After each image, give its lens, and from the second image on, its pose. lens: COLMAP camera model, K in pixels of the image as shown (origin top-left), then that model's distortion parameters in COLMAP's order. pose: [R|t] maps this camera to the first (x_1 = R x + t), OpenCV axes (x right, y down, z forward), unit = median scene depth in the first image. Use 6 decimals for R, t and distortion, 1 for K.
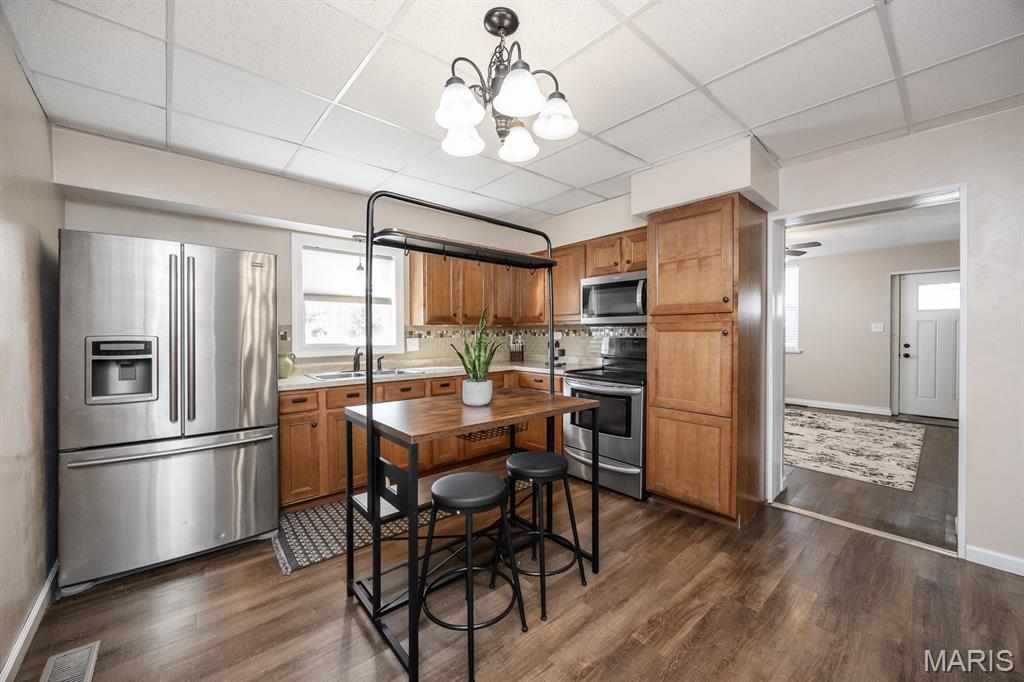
lens RADIAL K [[404.1, 0, 528.3], [0, 404.1, 341.5], [0, 0, 1]] dist [-0.007995, 0.000890]
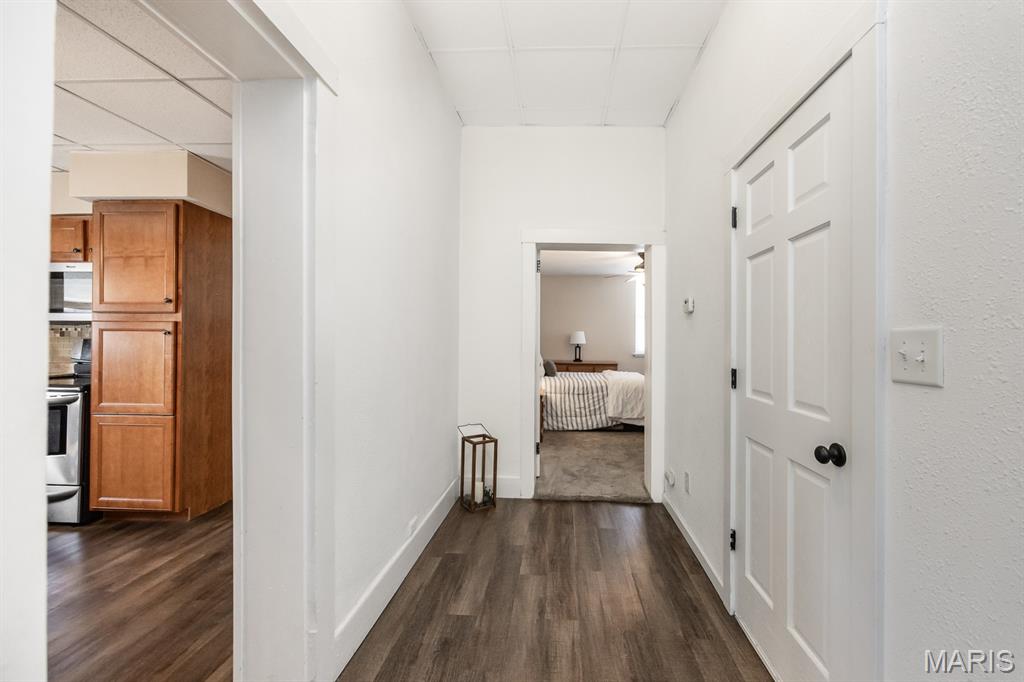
lens RADIAL K [[404.1, 0, 531.2], [0, 404.1, 335.2], [0, 0, 1]] dist [-0.007995, 0.000890]
pose [[0.728635, 0.010891, 0.684815, 0.427212], [0.008050, 0.999668, -0.024463, 0.015705], [-0.684854, 0.023337, 0.728306, -0.343860]]
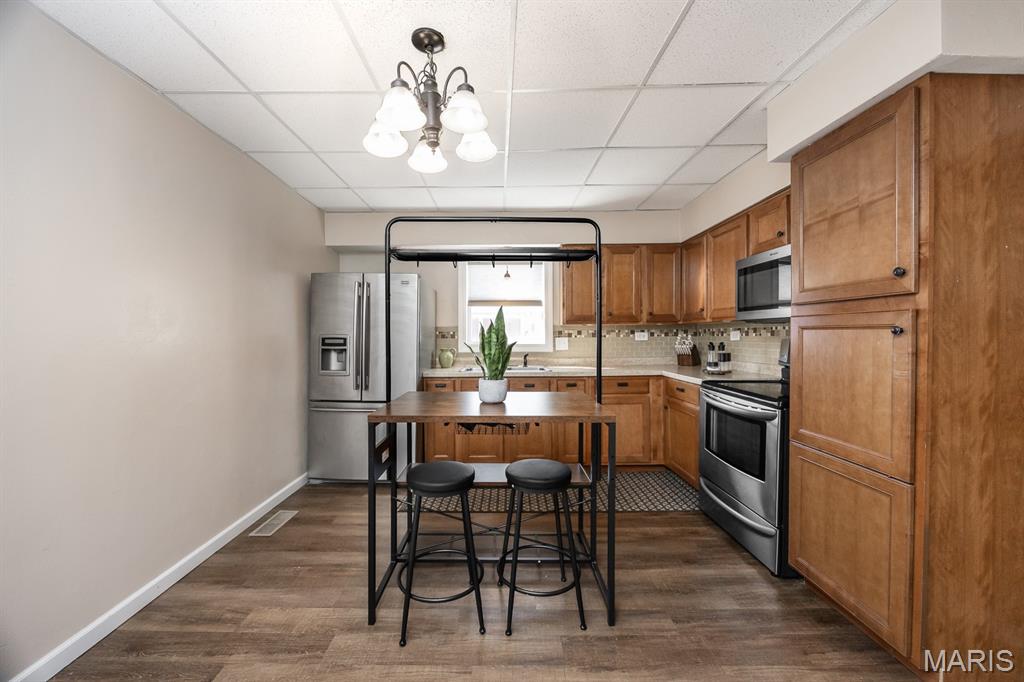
lens RADIAL K [[404.1, 0, 494.1], [0, 404.1, 340.2], [0, 0, 1]] dist [-0.007995, 0.000890]
pose [[0.725105, 0.011069, -0.688550, 0.428680], [-0.013271, 0.999910, 0.002100, -0.001916], [0.688511, 0.007615, 0.725186, 0.185632]]
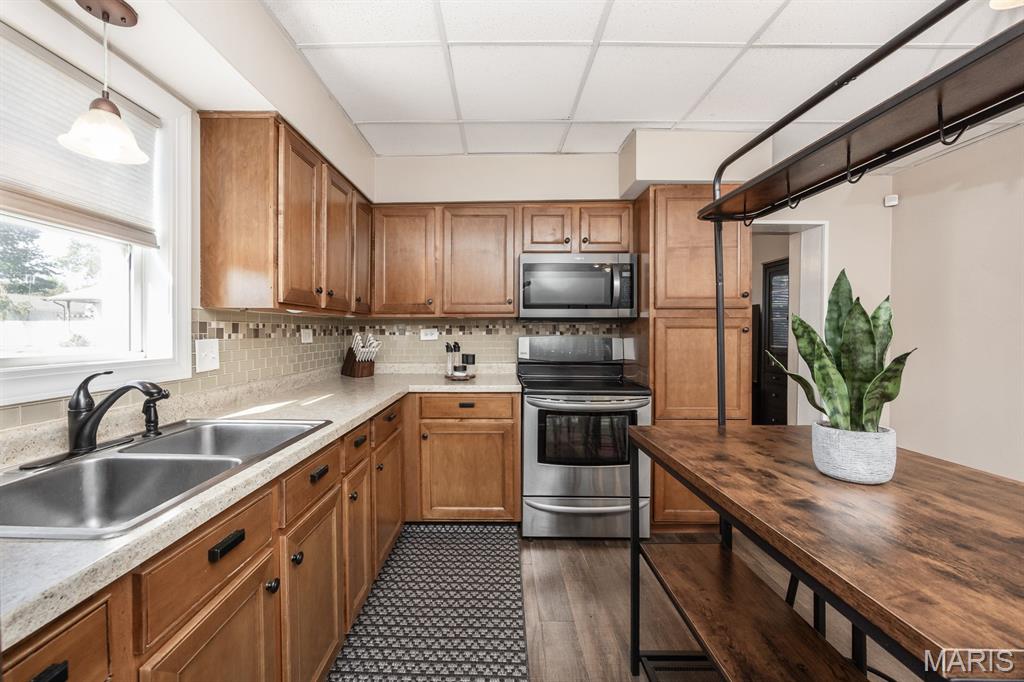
lens RADIAL K [[404.1, 0, 503.7], [0, 404.1, 341.2], [0, 0, 1]] dist [-0.007995, 0.000890]
pose [[0.680345, -0.009989, 0.732824, -0.544309], [0.013079, 0.999913, 0.001487, -0.003958], [-0.732775, 0.008573, 0.680417, 0.712626]]
